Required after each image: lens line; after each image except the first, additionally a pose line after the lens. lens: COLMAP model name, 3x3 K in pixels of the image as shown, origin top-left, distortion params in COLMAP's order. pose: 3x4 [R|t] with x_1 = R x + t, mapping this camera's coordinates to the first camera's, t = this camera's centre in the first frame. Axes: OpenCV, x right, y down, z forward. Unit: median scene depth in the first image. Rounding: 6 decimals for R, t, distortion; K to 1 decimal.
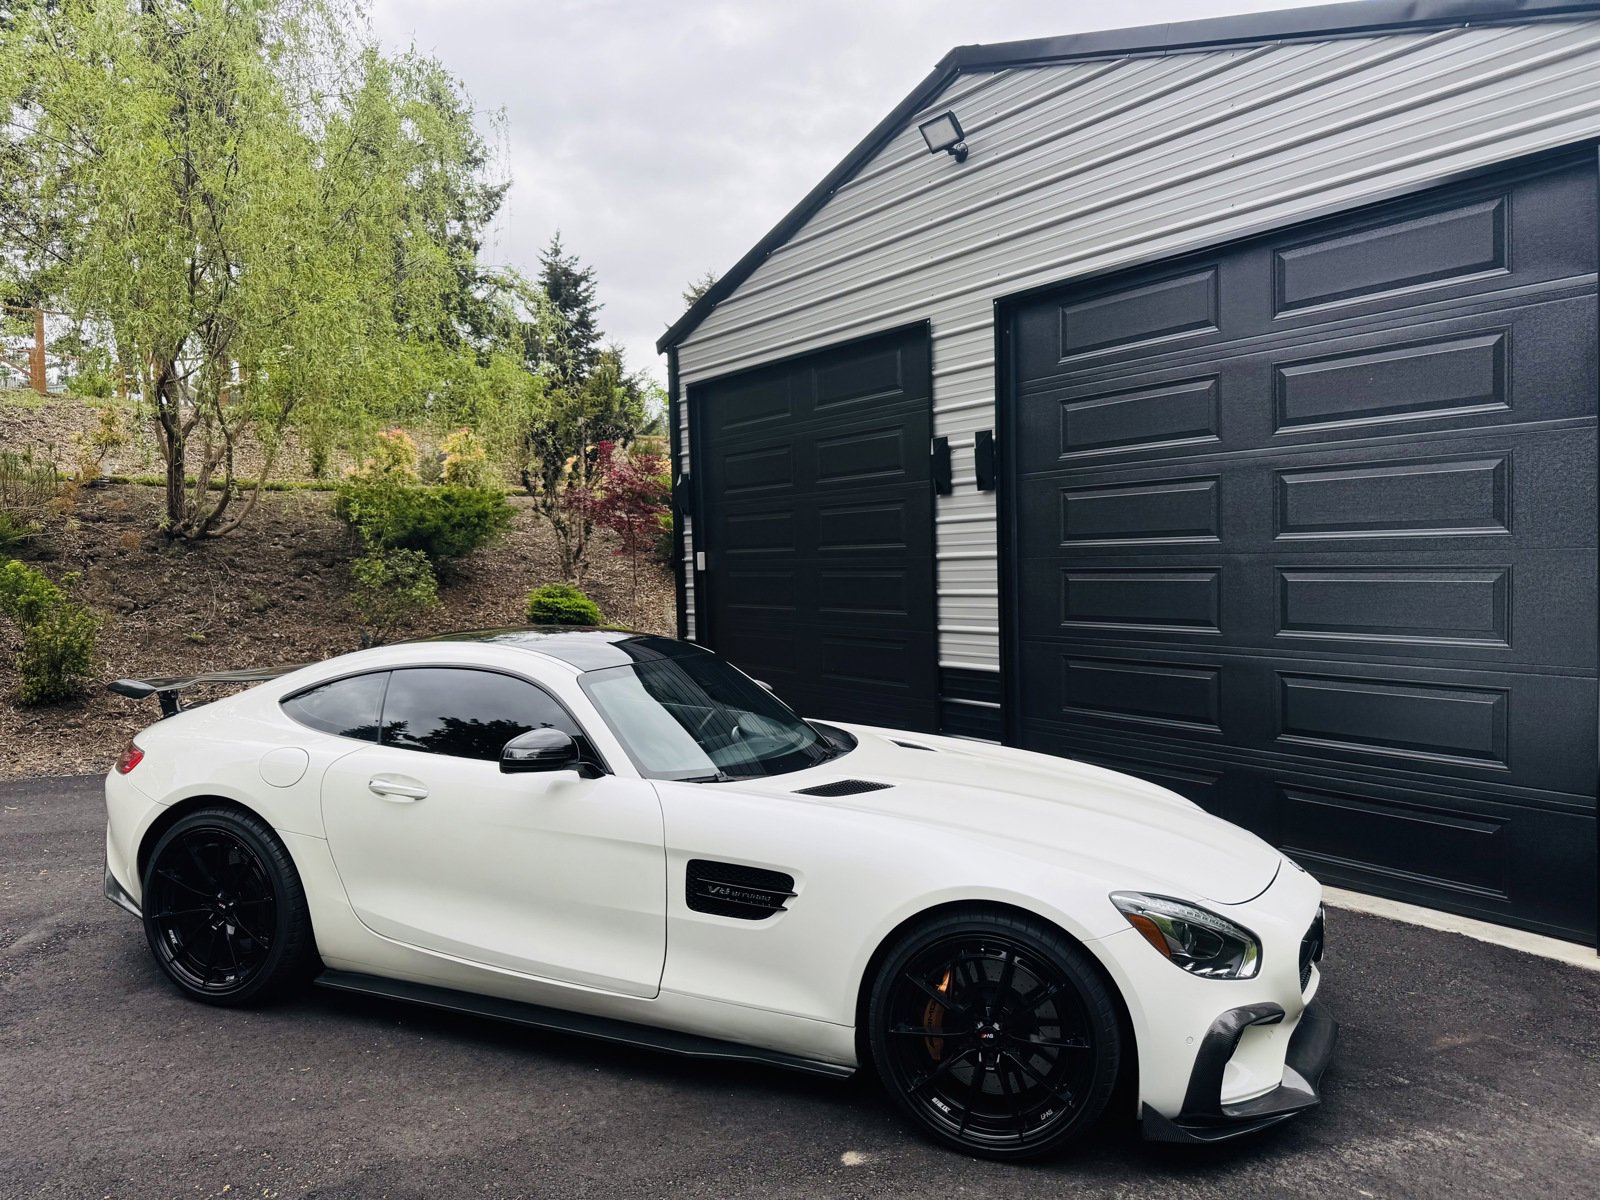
lens RADIAL K [[1126.5, 0, 796.5], [0, 1126.5, 619.0], [0, 0, 1]] dist [0.107270, -0.140697]
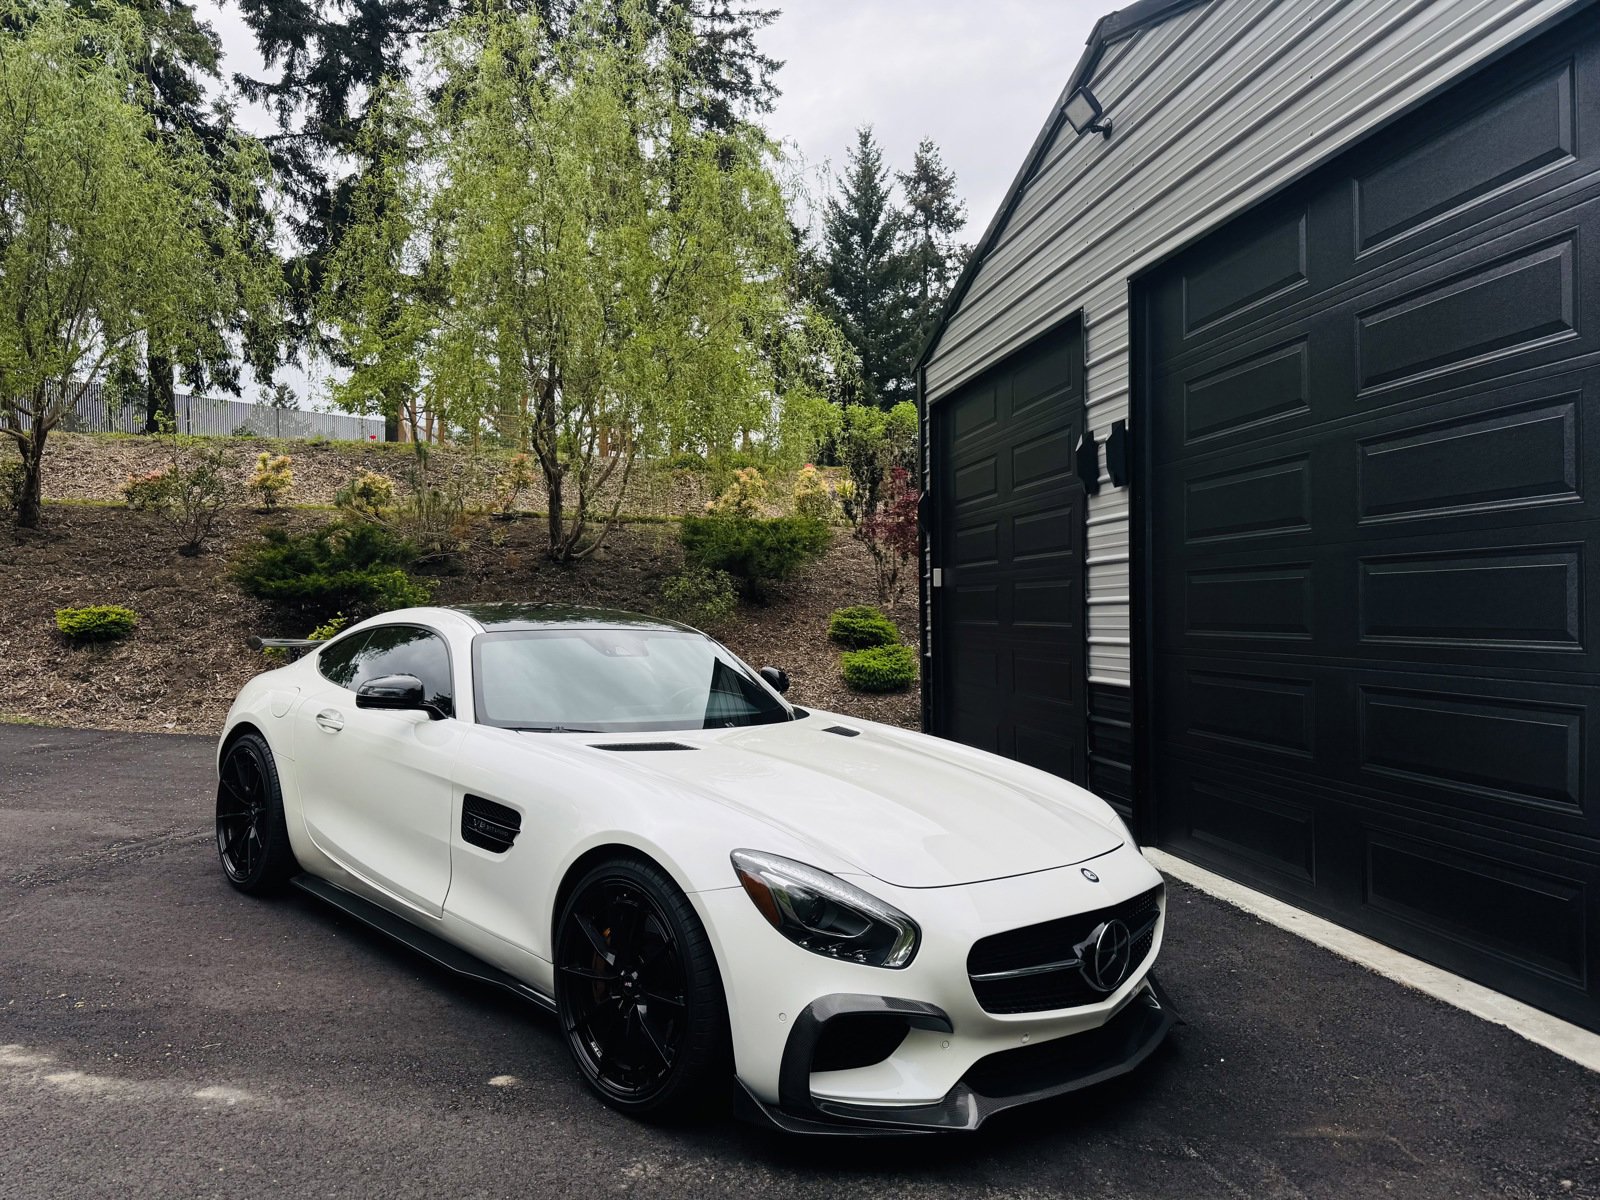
lens RADIAL K [[1126.5, 0, 796.5], [0, 1126.5, 619.0], [0, 0, 1]] dist [0.107270, -0.140697]
pose [[0.904893, 0.021566, -0.425092, 0.312509], [-0.039583, 0.998651, -0.033596, 0.032364], [0.423794, 0.047228, 0.904526, 0.063572]]
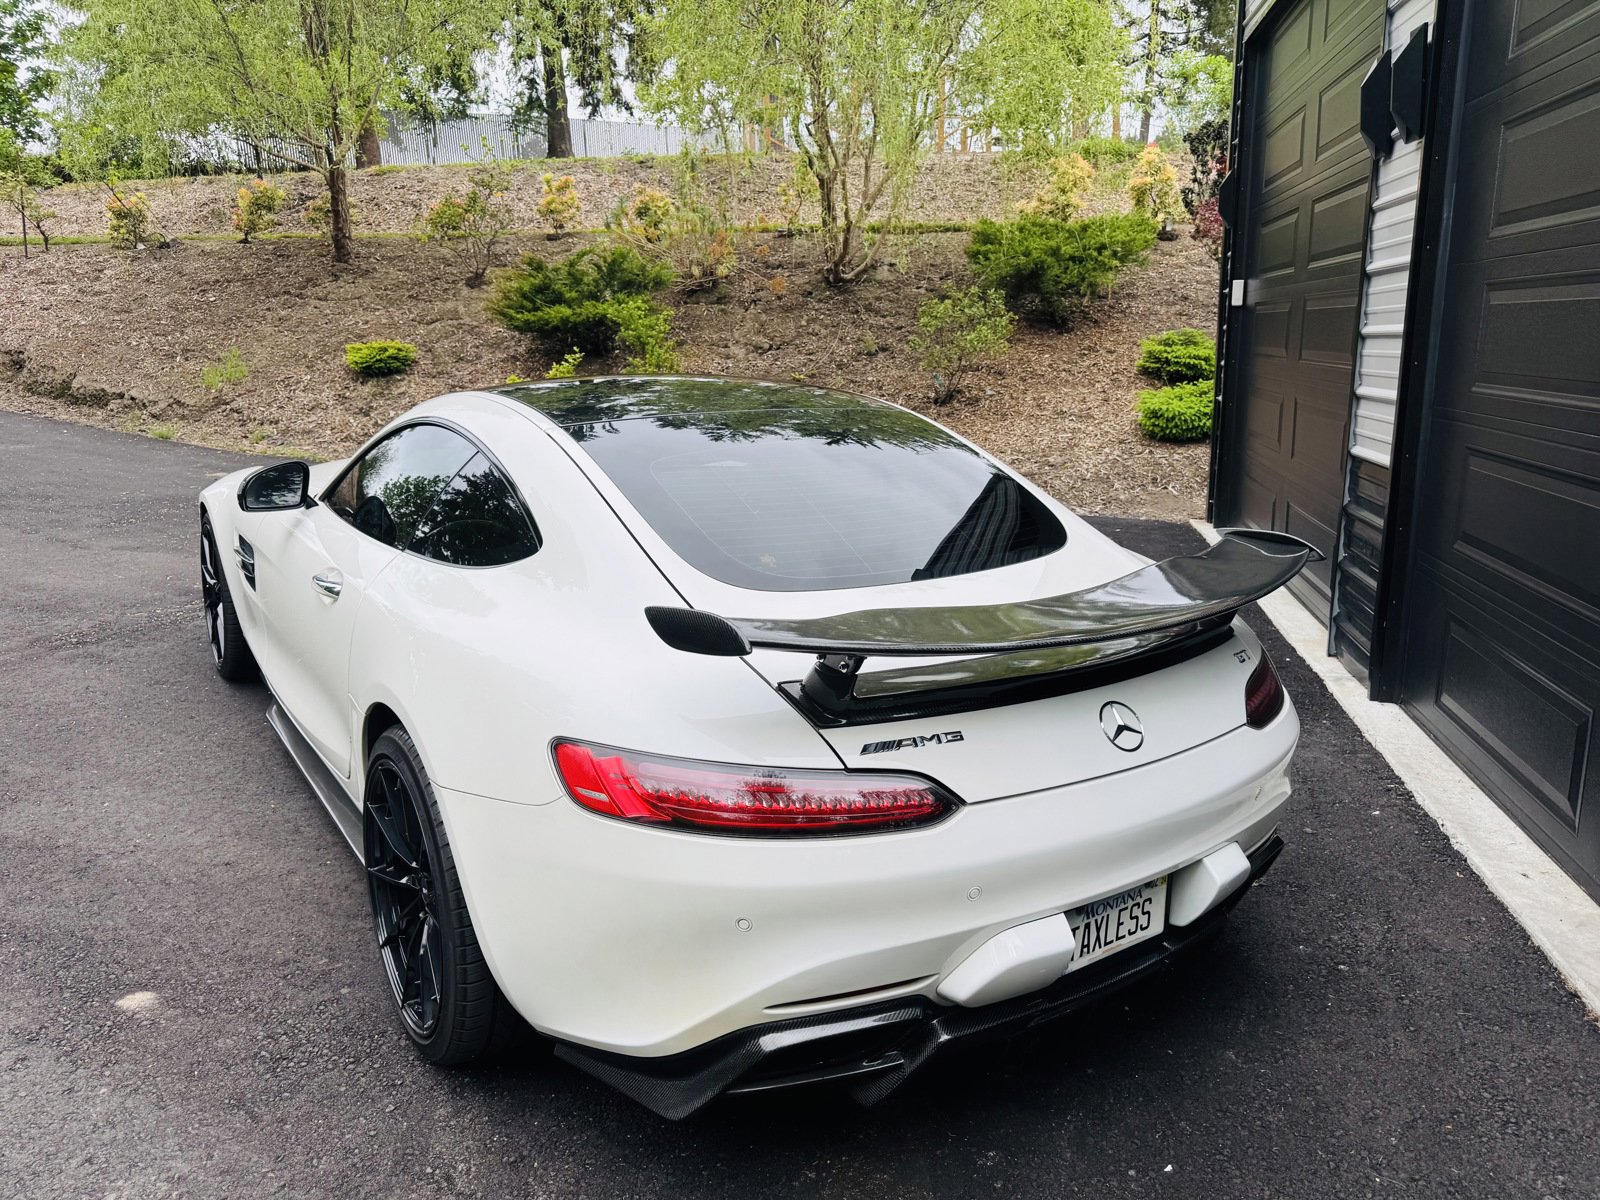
lens RADIAL K [[1135.7, 0, 795.0], [0, 1135.7, 607.0], [0, 0, 1]] dist [0.106984, -0.173942]
pose [[0.690665, 0.178012, -0.700923, 0.384960], [-0.038810, 0.976958, 0.209874, 0.003399], [0.722133, -0.117749, 0.681660, 0.348288]]
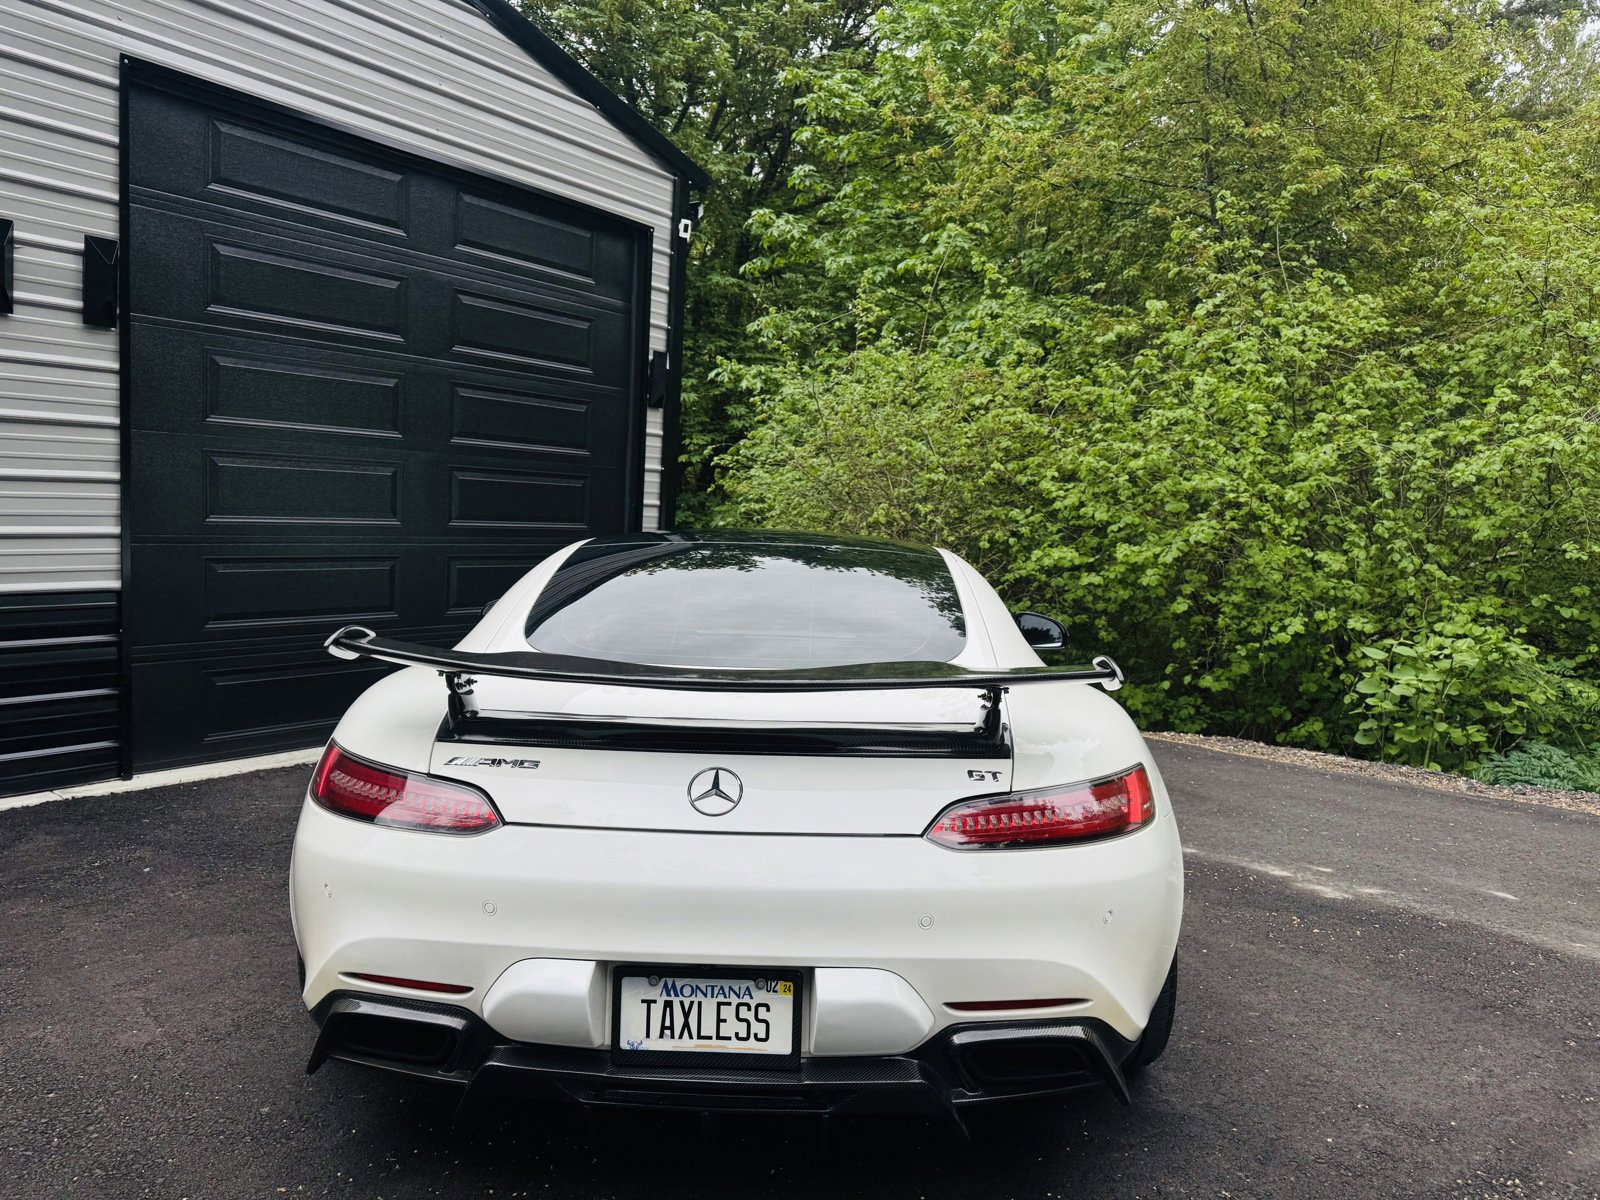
lens RADIAL K [[1128.7, 0, 800.7], [0, 1128.7, 629.5], [0, 0, 1]] dist [0.088005, -0.106620]
pose [[-0.311686, -0.106777, 0.944167, -0.618696], [0.003733, 0.993521, 0.113590, -0.008507], [-0.950178, 0.038929, -0.309268, 0.791596]]
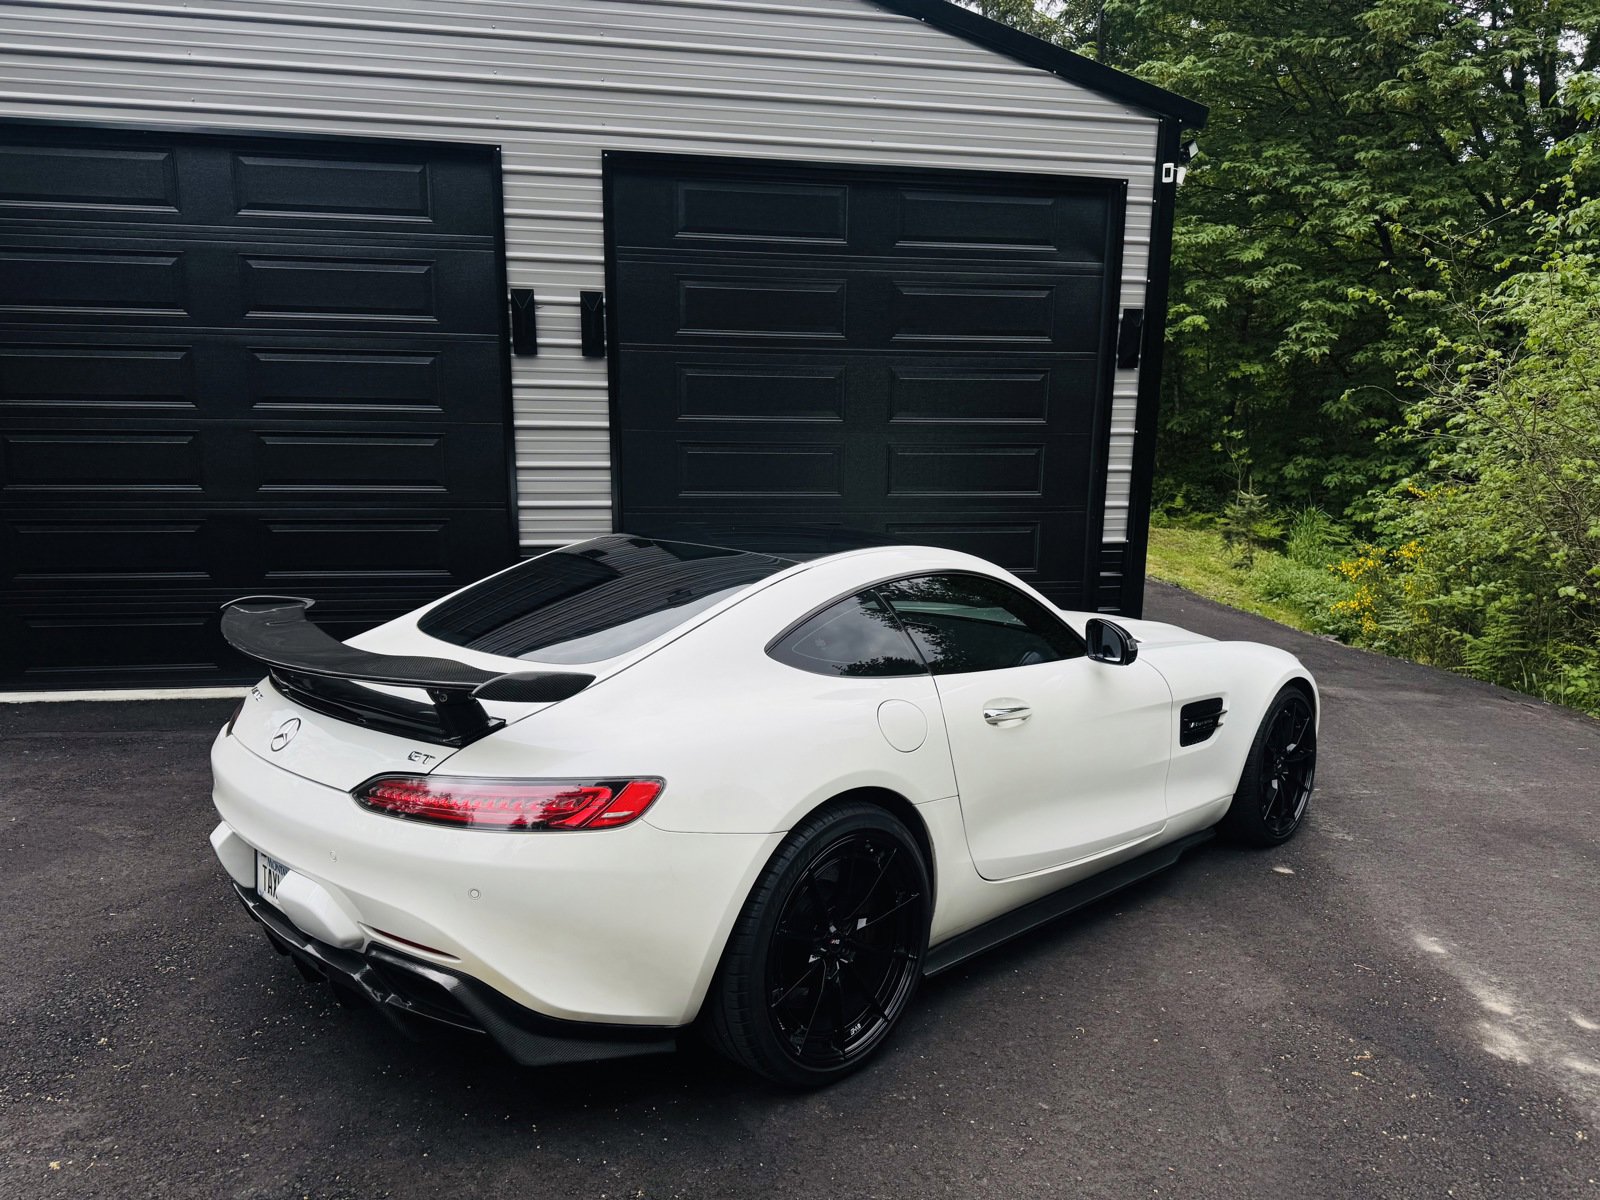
lens RADIAL K [[1128.7, 0, 800.7], [0, 1128.7, 629.5], [0, 0, 1]] dist [0.088005, -0.106620]
pose [[0.432252, -0.152103, 0.888832, -0.624778], [0.025333, 0.987331, 0.156639, -0.030745], [-0.901397, -0.045191, 0.430629, 0.403783]]
